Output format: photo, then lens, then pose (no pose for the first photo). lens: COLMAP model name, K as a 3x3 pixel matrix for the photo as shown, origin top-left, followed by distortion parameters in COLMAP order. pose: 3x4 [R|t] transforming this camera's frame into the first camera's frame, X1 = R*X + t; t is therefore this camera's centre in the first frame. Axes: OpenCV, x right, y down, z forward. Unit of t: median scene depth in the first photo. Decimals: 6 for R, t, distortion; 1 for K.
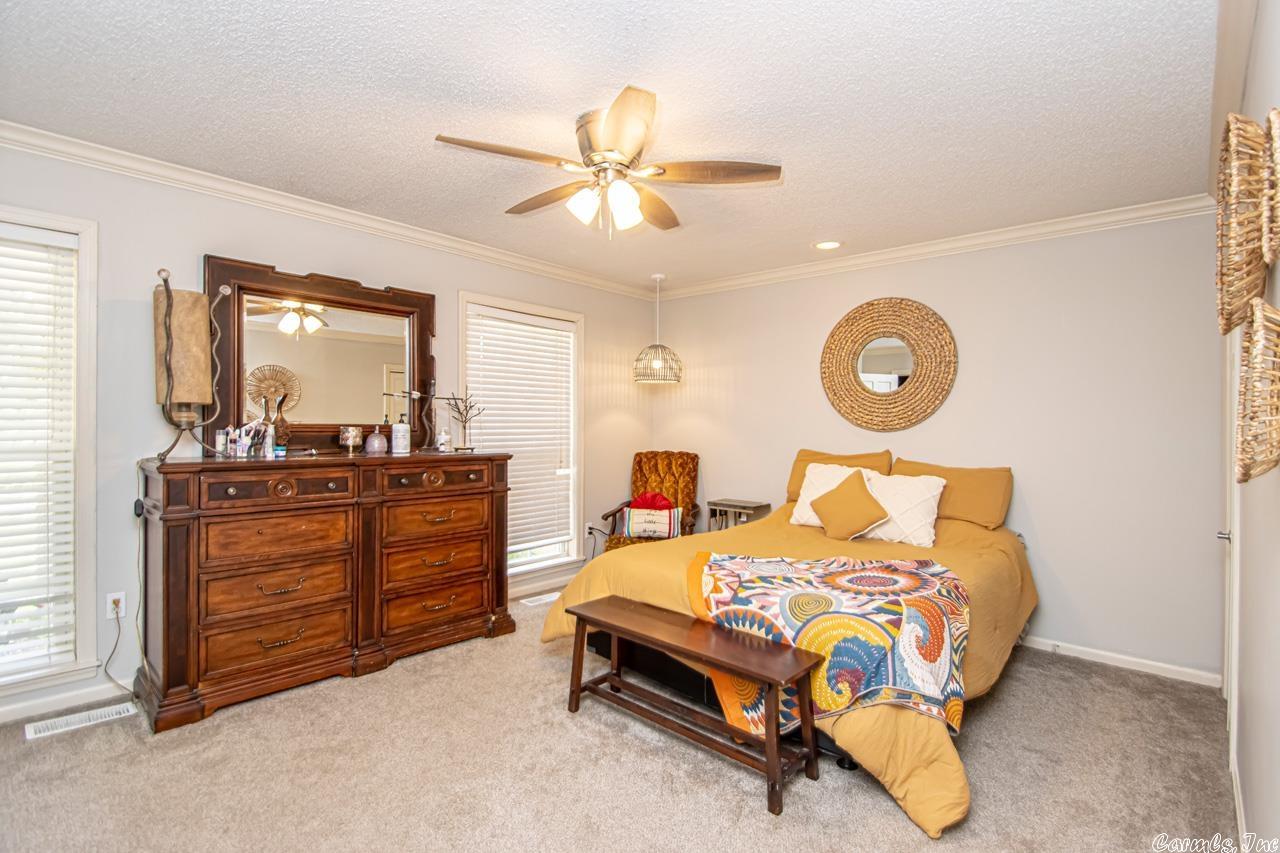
lens RADIAL K [[596.6, 0, 650.4], [0, 596.6, 417.7], [0, 0, 1]] dist [0.014393, -0.015272]
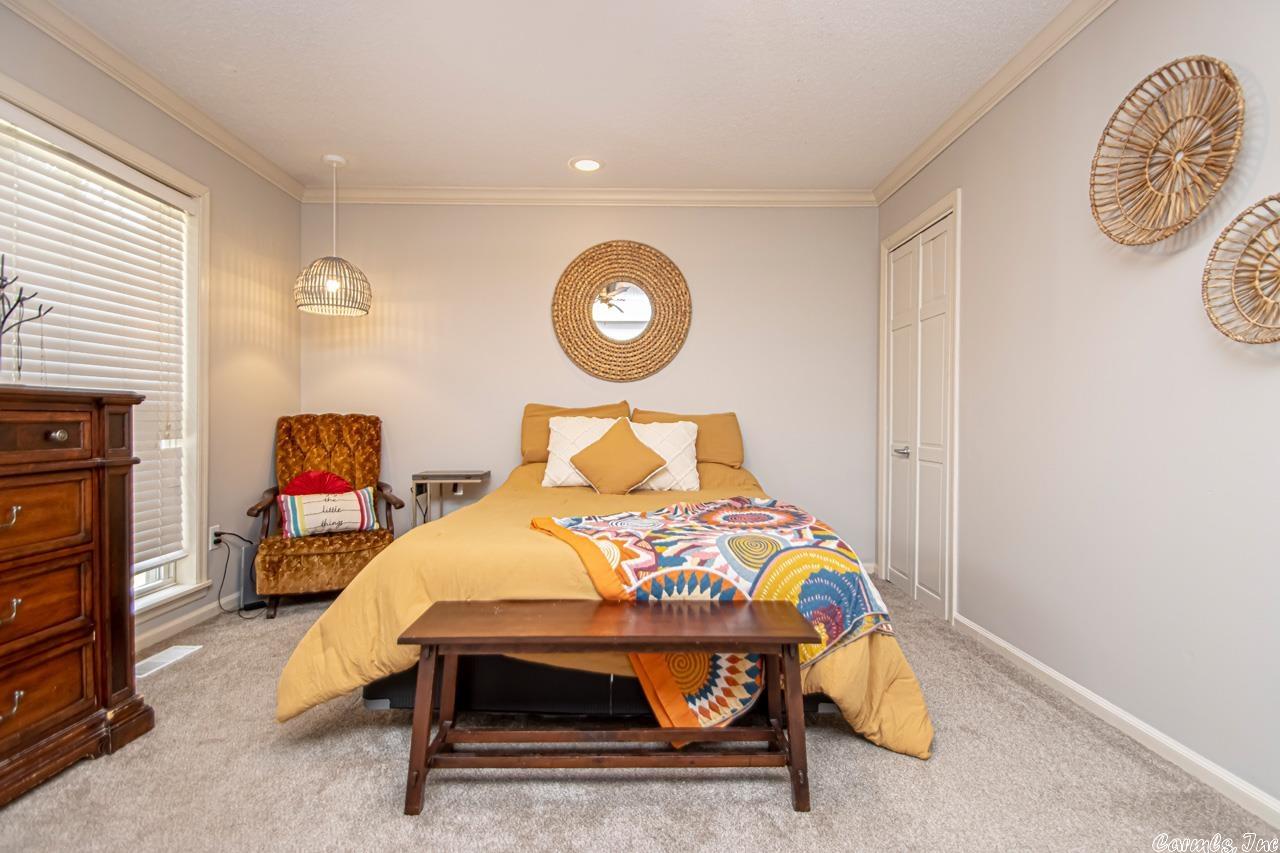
lens RADIAL K [[596.6, 0, 650.4], [0, 596.6, 417.7], [0, 0, 1]] dist [0.014393, -0.015272]
pose [[0.743005, -0.018223, 0.669038, -0.252165], [0.008708, 0.999808, 0.017561, 0.076586], [-0.669230, -0.007222, 0.743021, 0.313114]]
